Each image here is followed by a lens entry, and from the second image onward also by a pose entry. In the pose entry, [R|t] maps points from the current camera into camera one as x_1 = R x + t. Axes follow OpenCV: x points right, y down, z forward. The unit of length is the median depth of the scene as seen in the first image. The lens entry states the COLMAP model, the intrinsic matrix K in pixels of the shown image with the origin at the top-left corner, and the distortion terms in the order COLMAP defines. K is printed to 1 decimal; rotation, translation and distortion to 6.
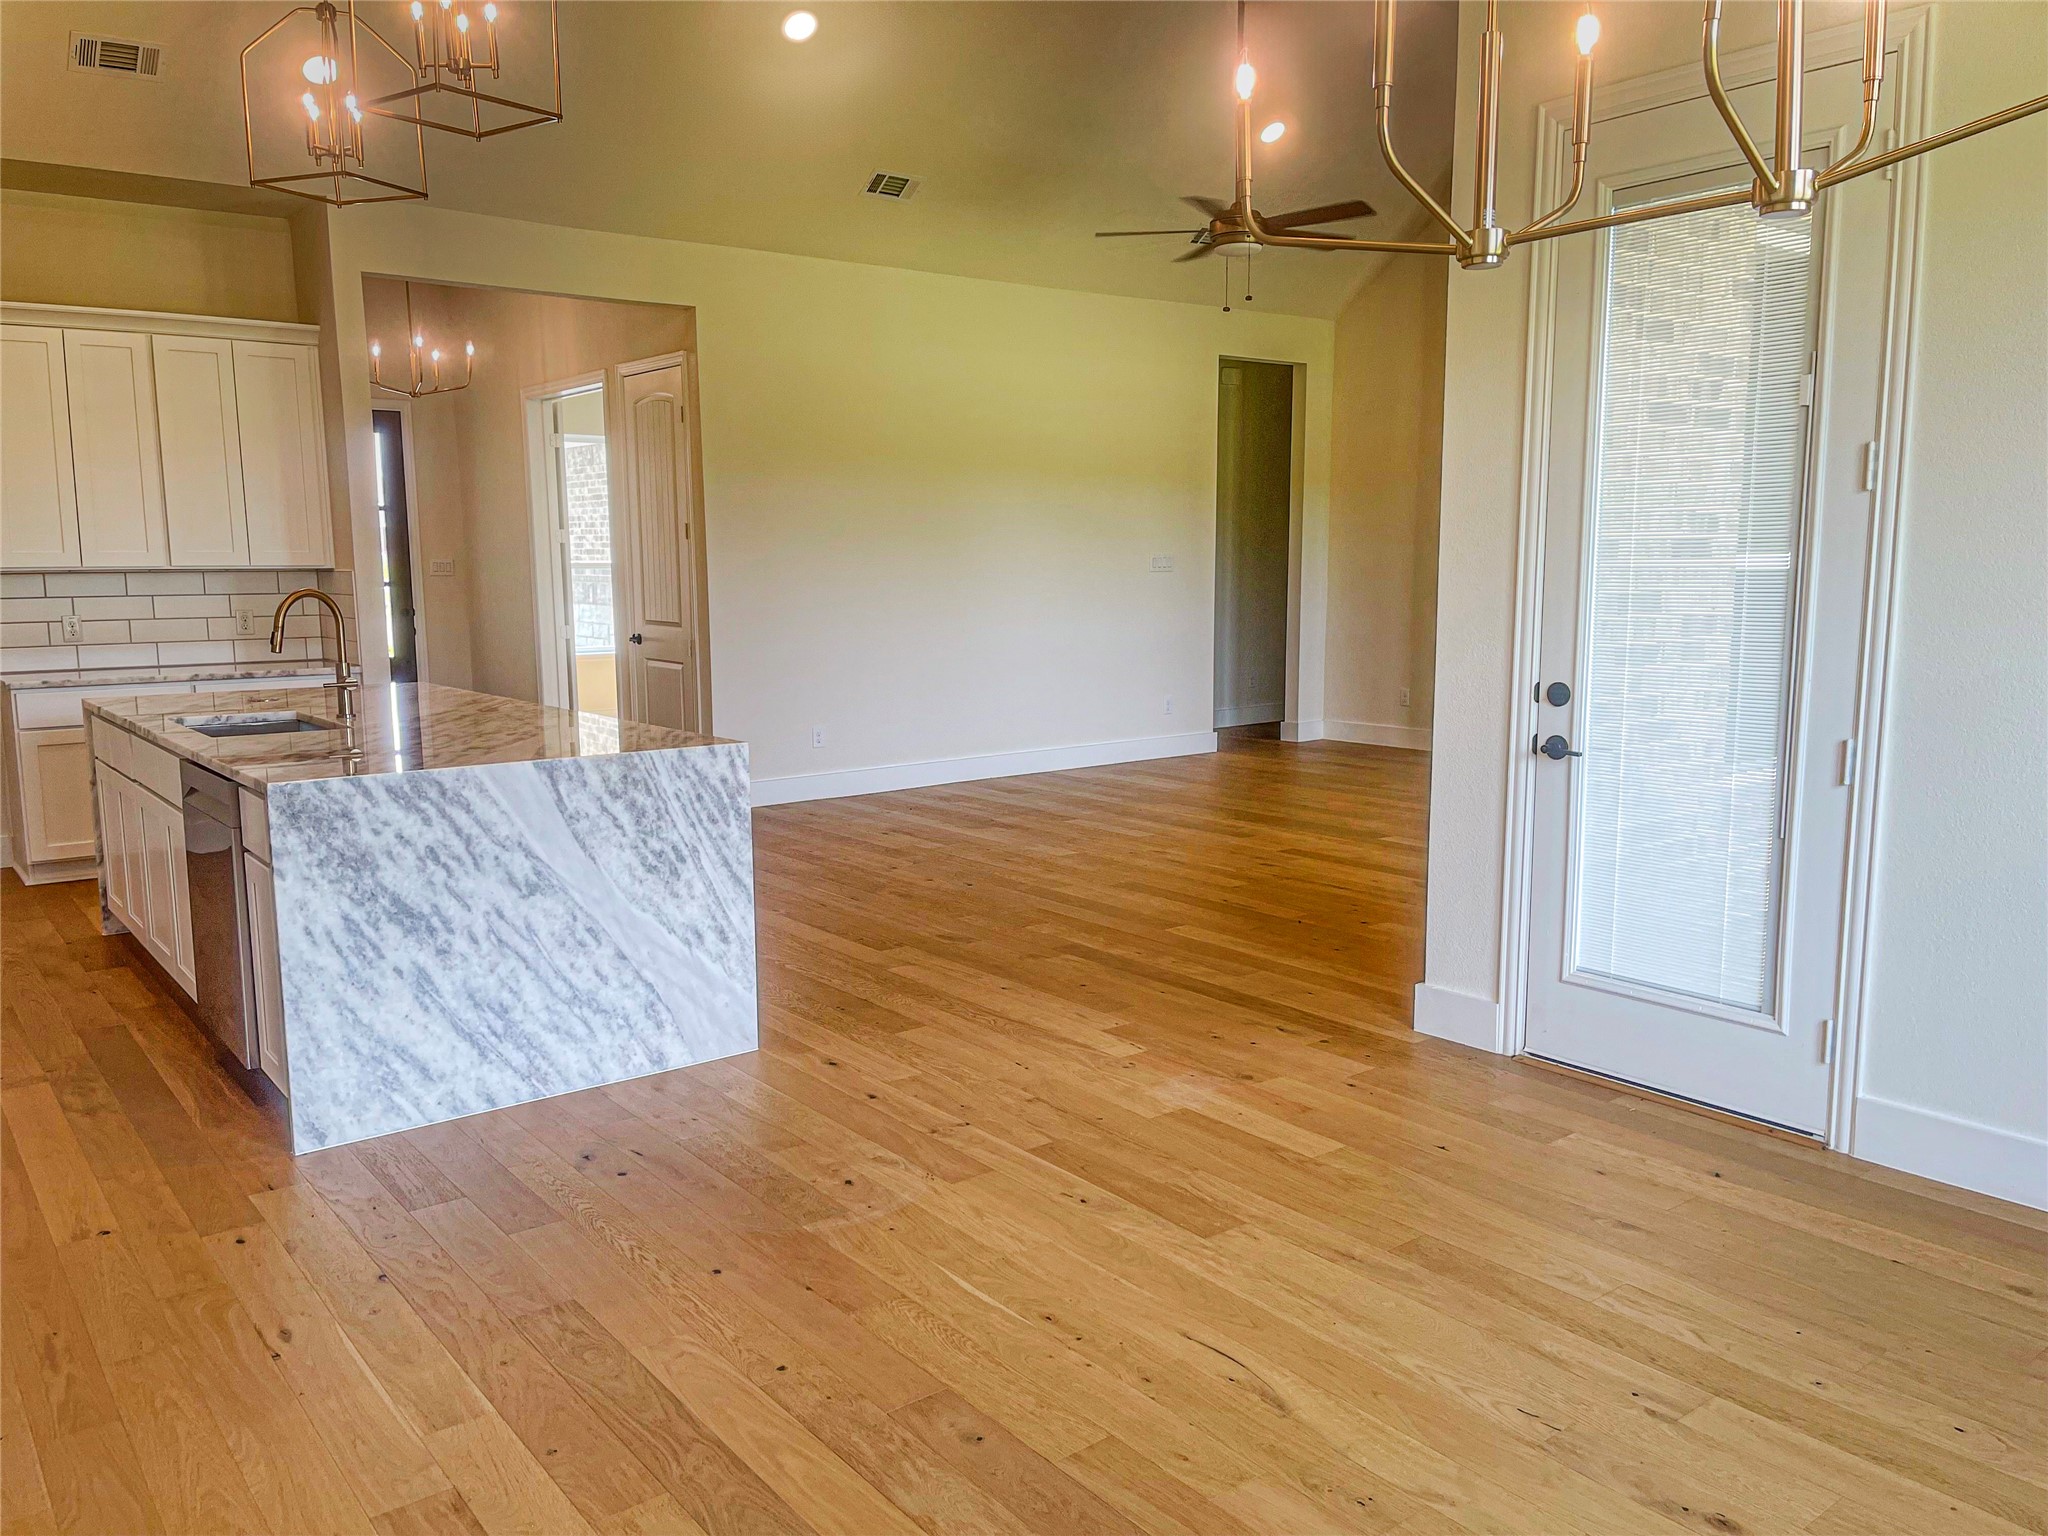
lens RADIAL K [[1546.0, 0, 1026.8], [0, 1546.0, 767.0], [0, 0, 1]] dist [0.076696, -0.086989]
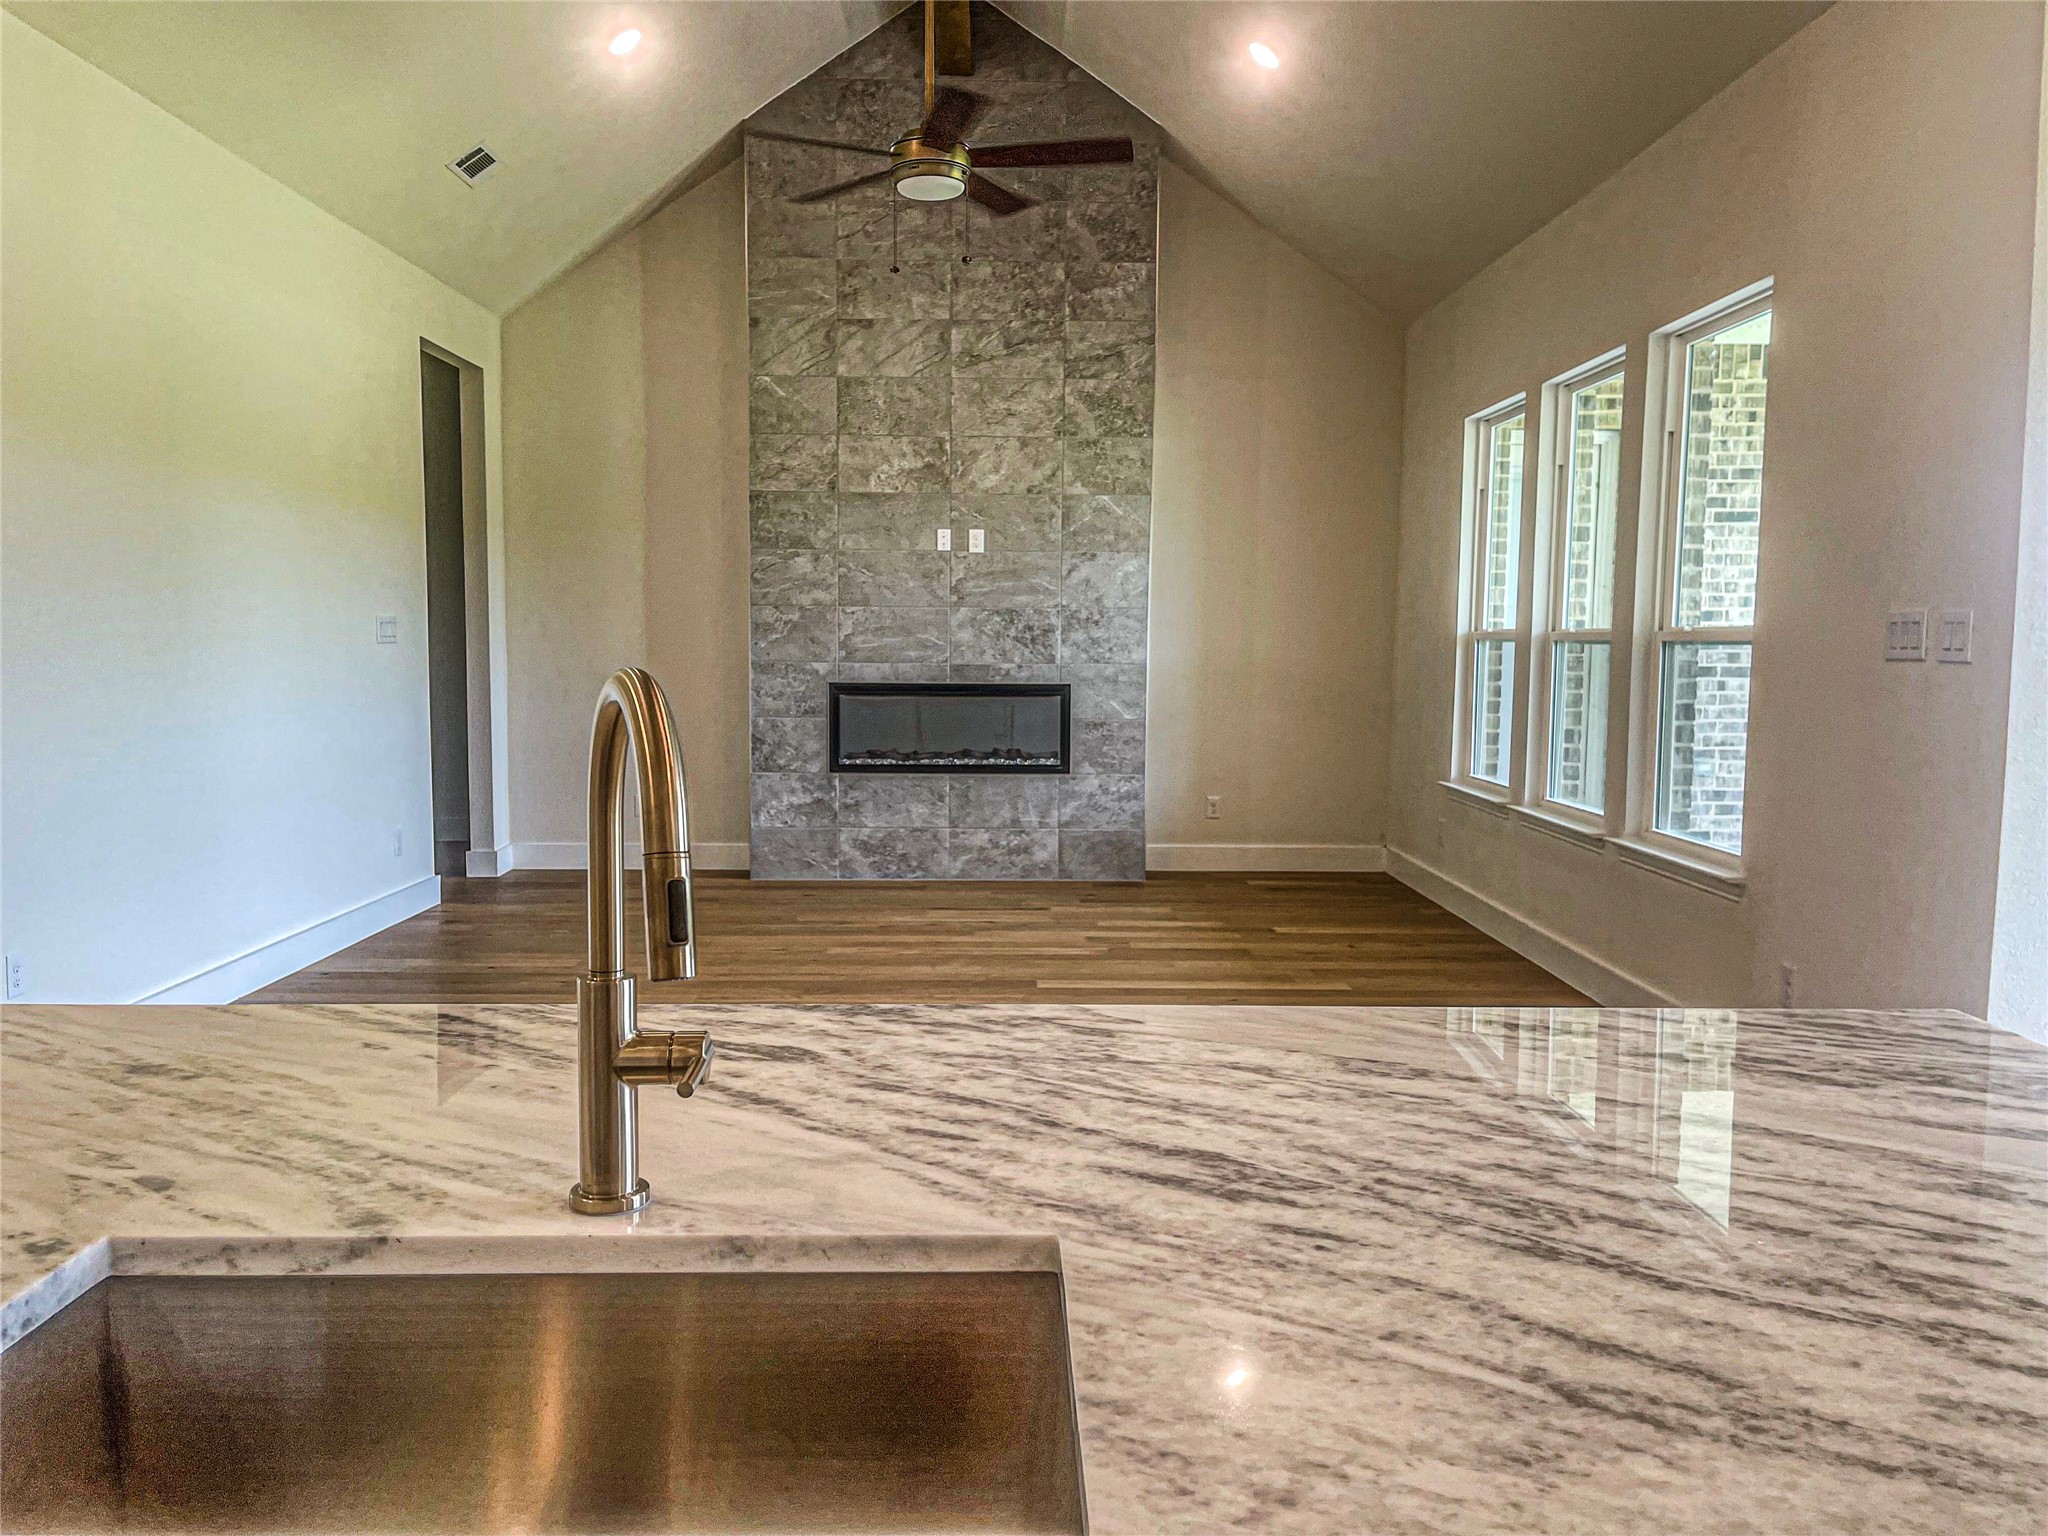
lens RADIAL K [[1546.0, 0, 1024.3], [0, 1546.0, 767.1], [0, 0, 1]] dist [0.076696, -0.086989]
pose [[0.600501, -0.060824, 0.797307, -0.598763], [0.101542, 0.994831, -0.000585, -0.101001], [-0.793151, 0.081312, 0.603573, 0.864606]]
